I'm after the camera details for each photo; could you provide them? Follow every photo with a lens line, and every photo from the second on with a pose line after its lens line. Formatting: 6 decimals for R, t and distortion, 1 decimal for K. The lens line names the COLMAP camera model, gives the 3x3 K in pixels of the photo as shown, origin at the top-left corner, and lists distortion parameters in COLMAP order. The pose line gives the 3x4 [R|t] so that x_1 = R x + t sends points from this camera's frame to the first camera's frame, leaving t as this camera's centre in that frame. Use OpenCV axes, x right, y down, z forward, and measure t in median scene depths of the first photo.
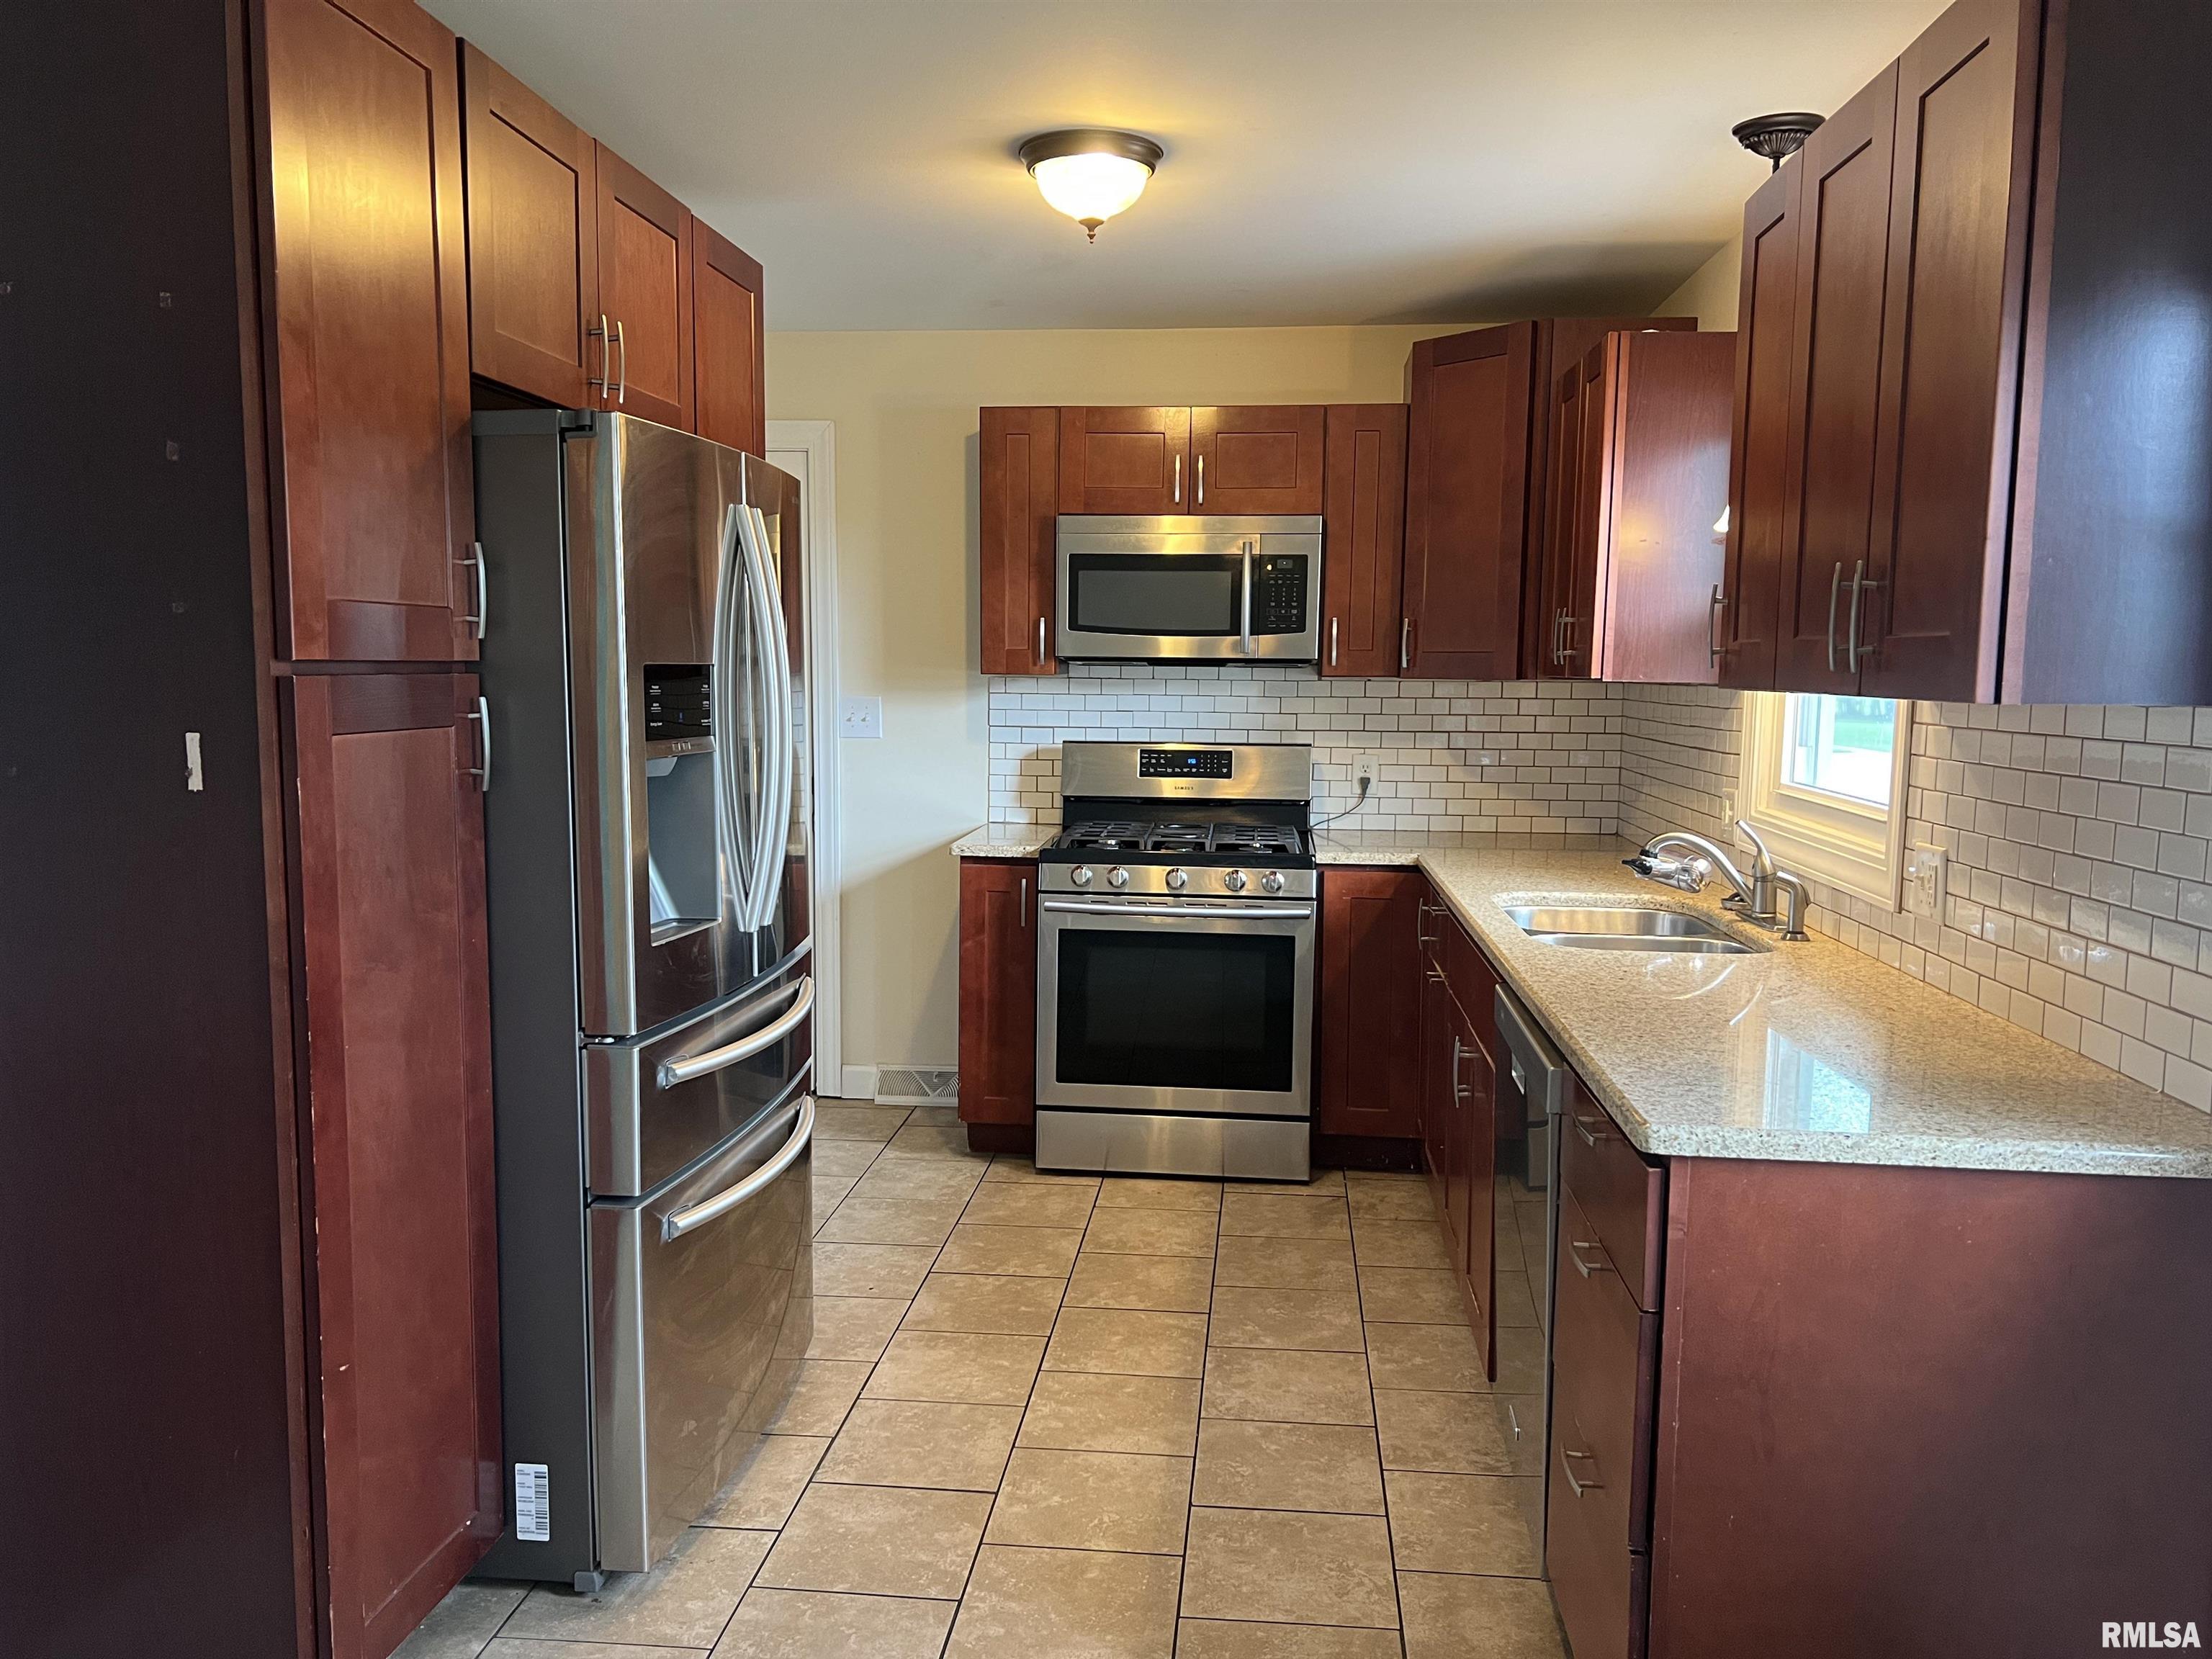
lens RADIAL K [[1665.6, 0, 1105.2], [0, 1665.6, 843.5], [0, 0, 1]] dist [0.121536, -0.196864]
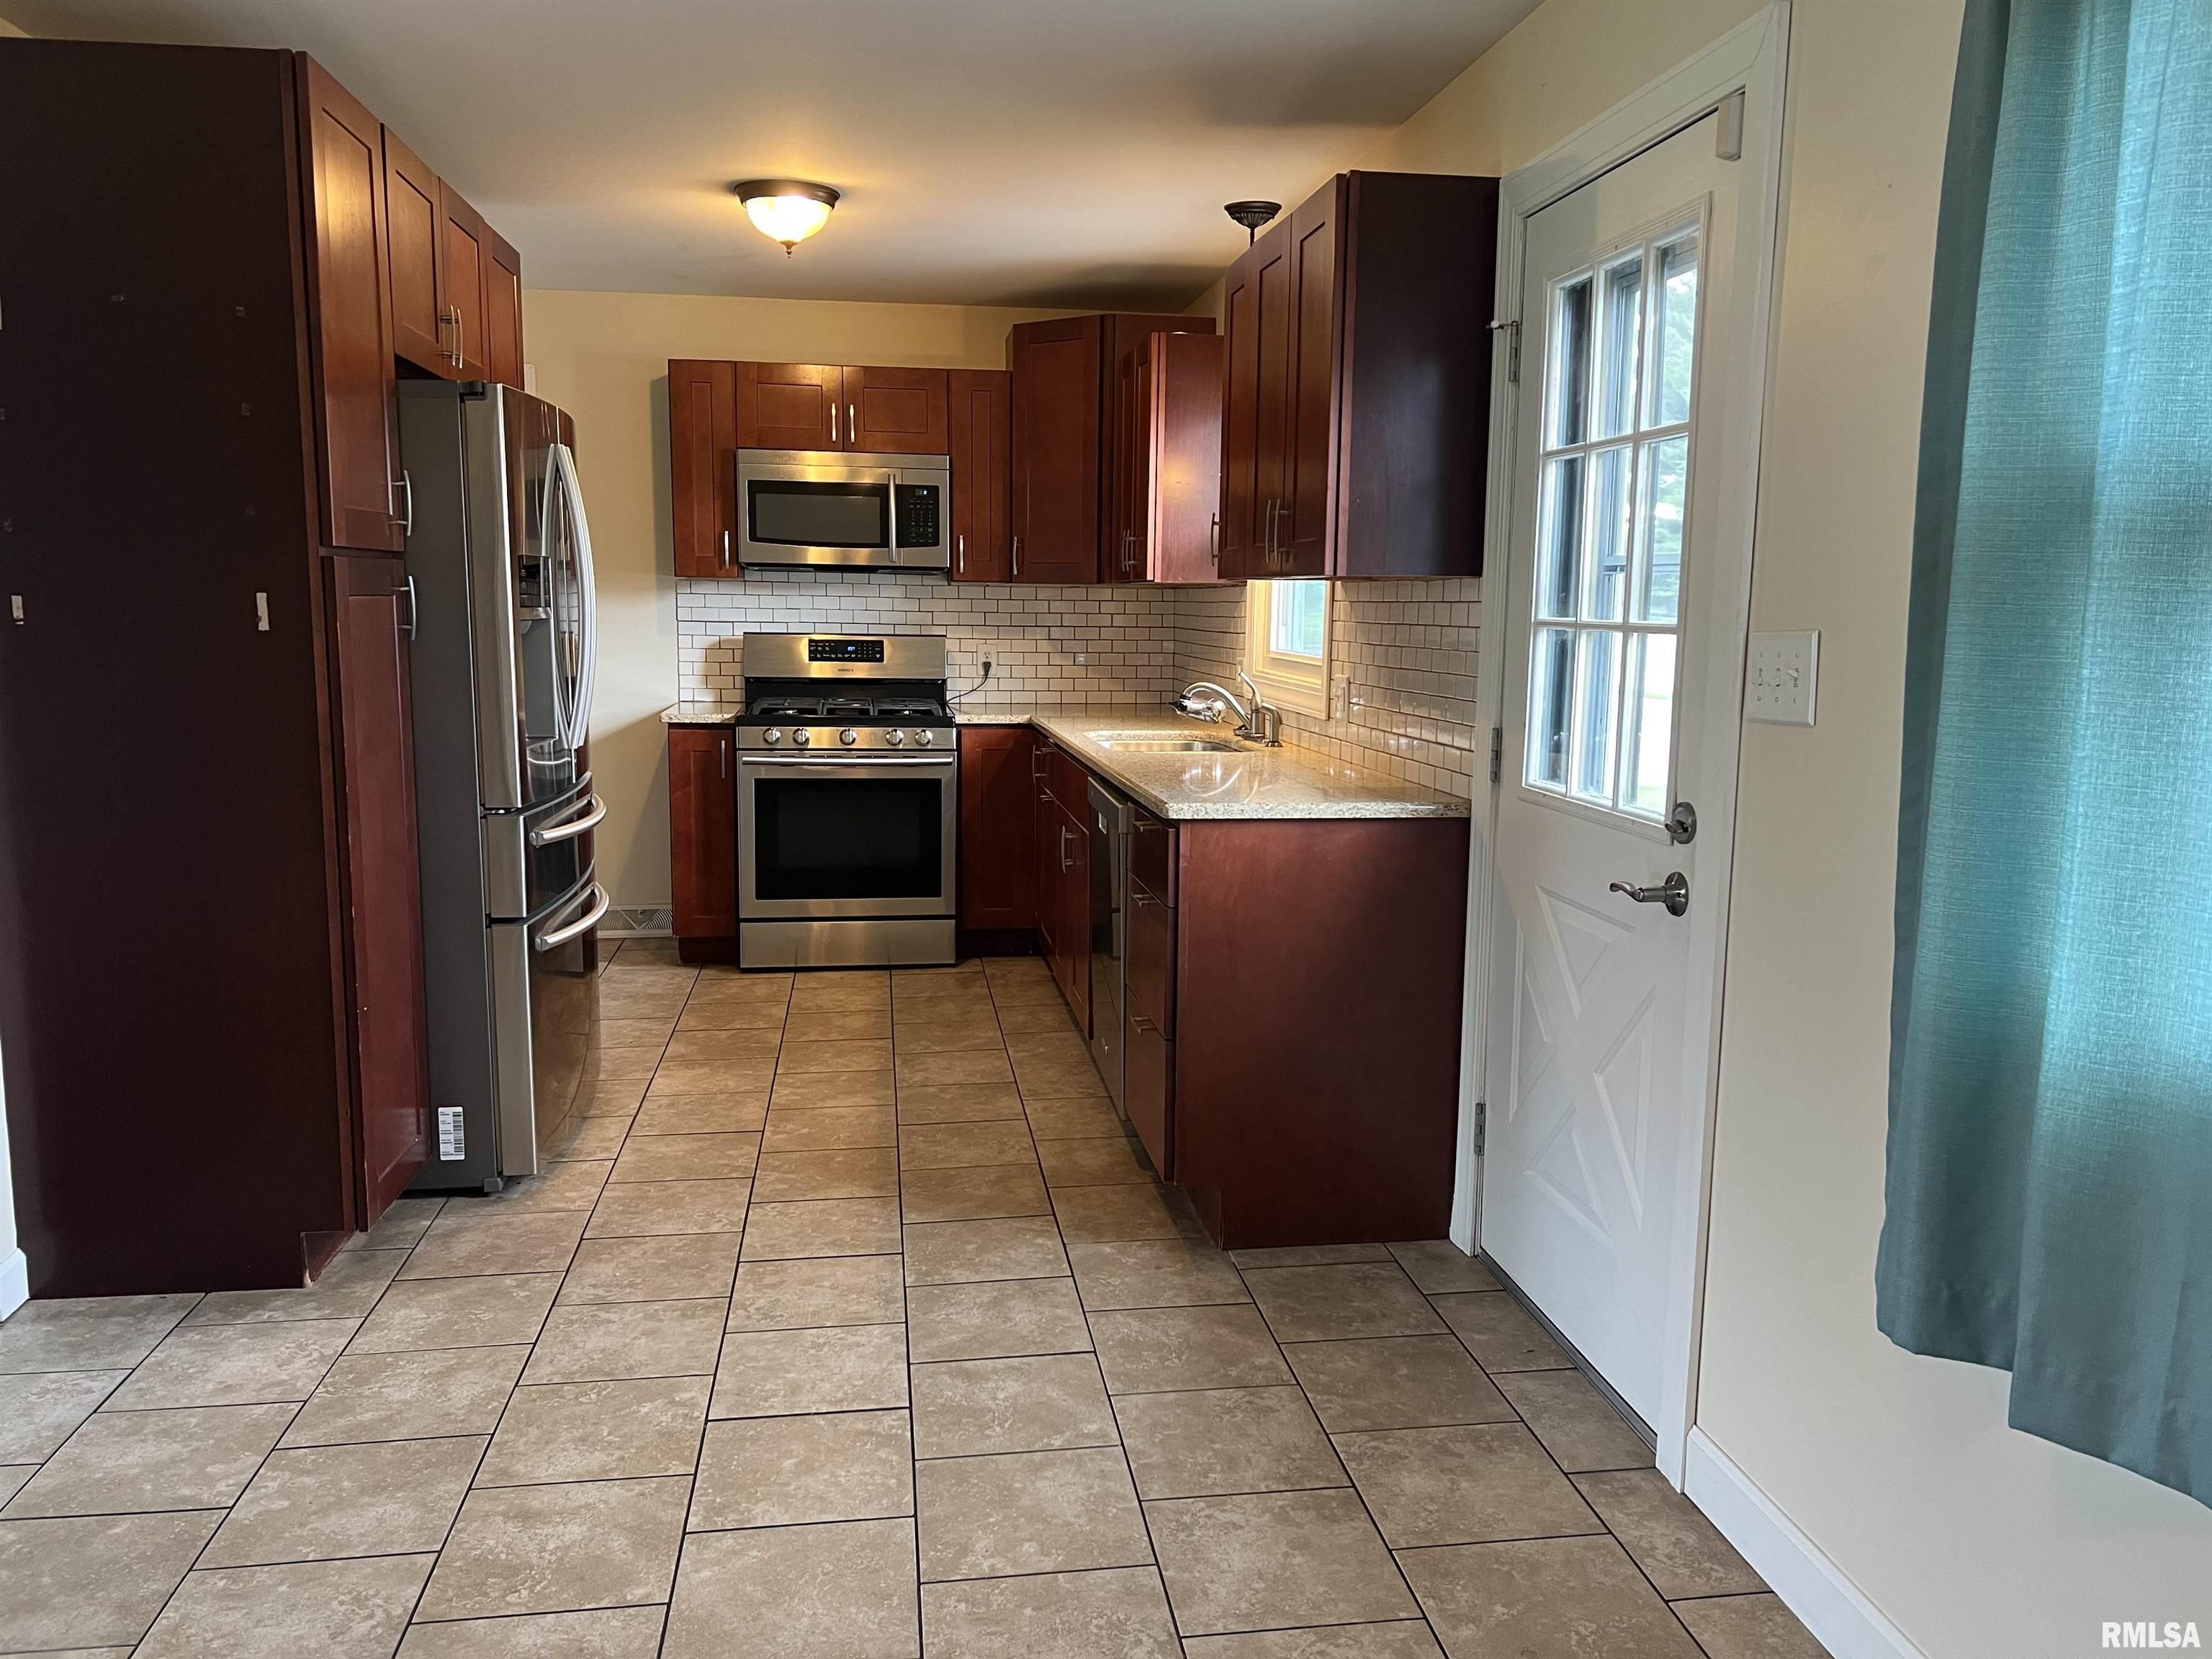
lens RADIAL K [[1673.6, 0, 1132.8], [0, 1673.6, 834.0], [0, 0, 1]] dist [0.062077, -0.068644]
pose [[0.966860, -0.034261, 0.252998, -0.078469], [0.024989, 0.998896, 0.039772, 0.053031], [-0.254081, -0.032132, 0.966649, -0.329573]]
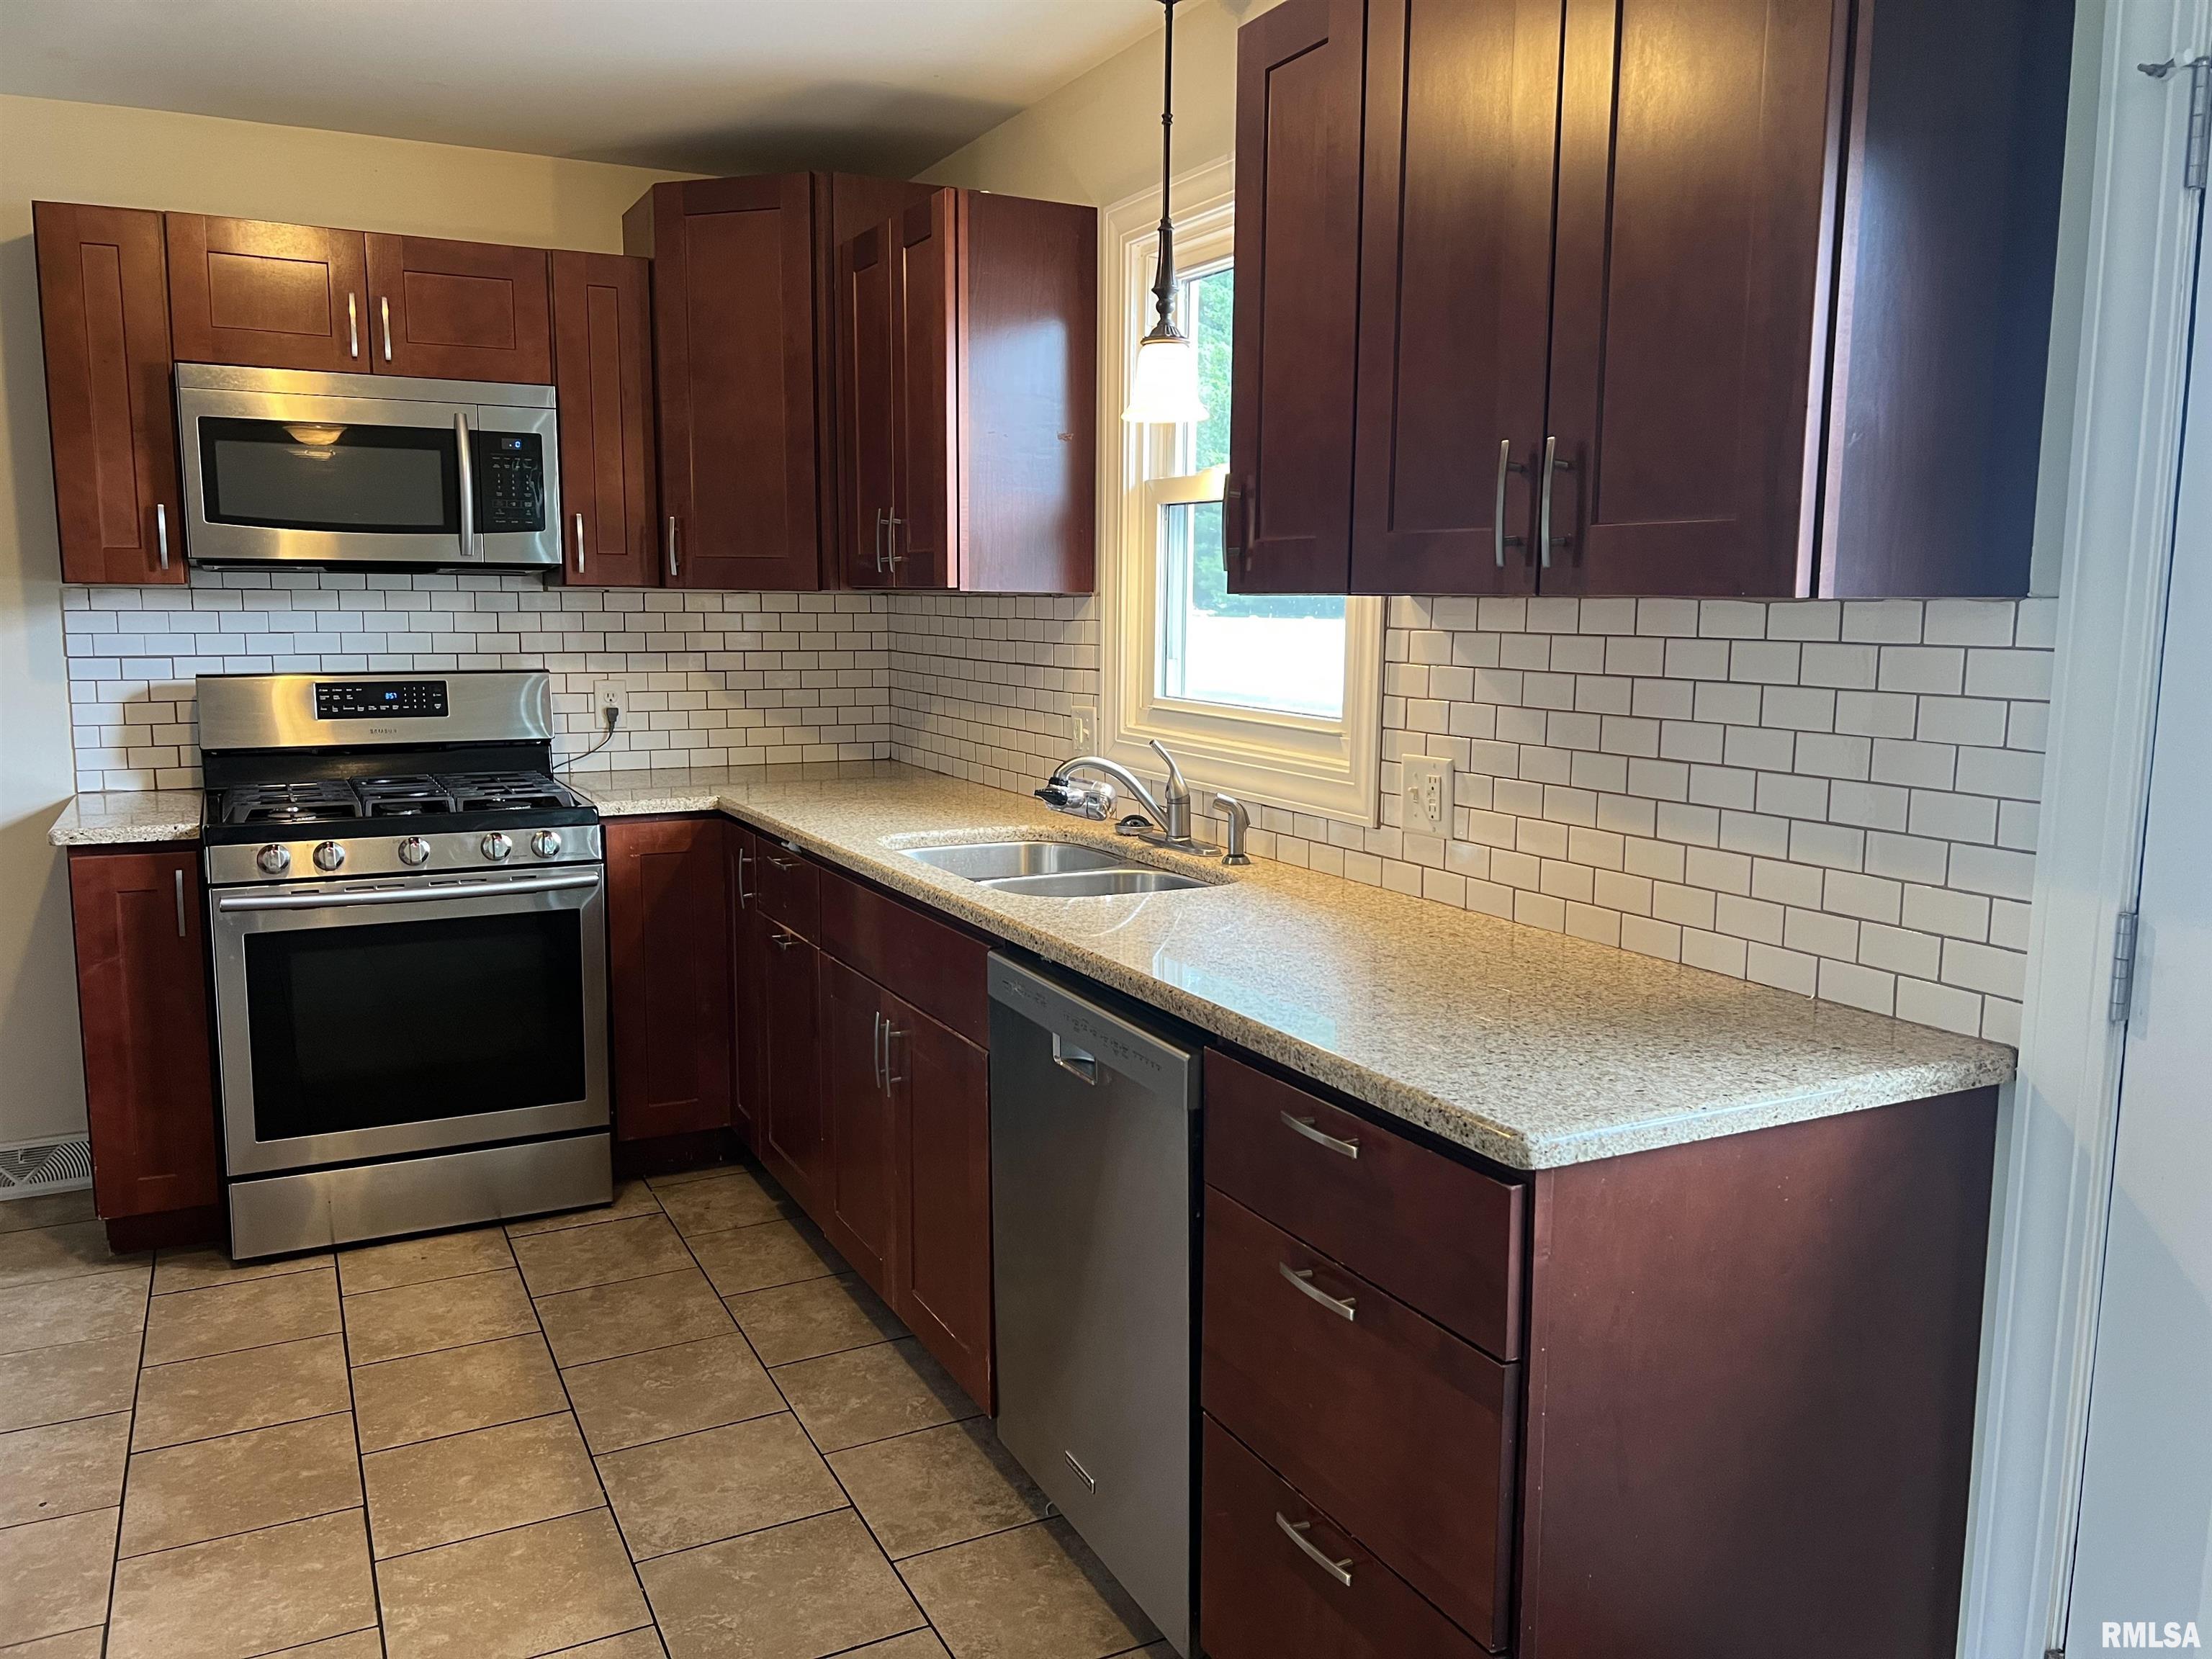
lens RADIAL K [[1674.7, 0, 1106.0], [0, 1674.7, 829.5], [0, 0, 1]] dist [0.049077, -0.056954]
pose [[0.841375, -0.082907, 0.534054, -0.107694], [0.061501, 0.996432, 0.057795, -0.014590], [-0.536941, -0.015782, 0.843472, 0.186208]]
